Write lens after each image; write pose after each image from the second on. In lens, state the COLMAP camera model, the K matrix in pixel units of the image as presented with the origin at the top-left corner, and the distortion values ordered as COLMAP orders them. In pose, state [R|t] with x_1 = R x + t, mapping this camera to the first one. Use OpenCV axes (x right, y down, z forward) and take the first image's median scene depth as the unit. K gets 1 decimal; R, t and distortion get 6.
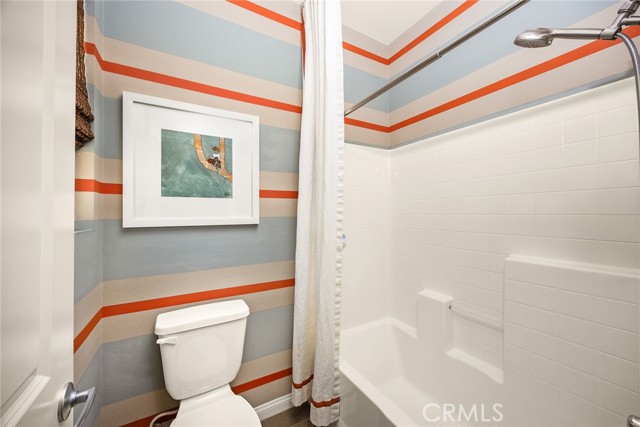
lens RADIAL K [[244.5, 0, 320.4], [0, 244.5, 214.7], [0, 0, 1]] dist [-0.003510, -0.000037]
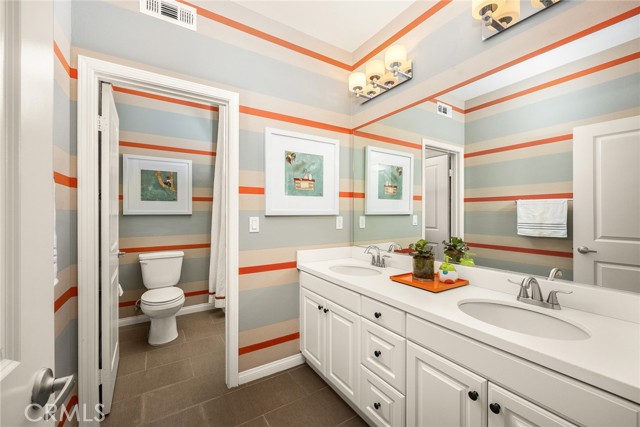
lens RADIAL K [[256.6, 0, 316.2], [0, 256.6, 212.8], [0, 0, 1]] dist [0.001592, 0.000049]
pose [[0.999306, 0.000614, 0.037255, 0.690314], [-0.000886, 0.999973, 0.007277, 0.008206], [-0.037250, -0.007305, 0.999279, -1.129008]]
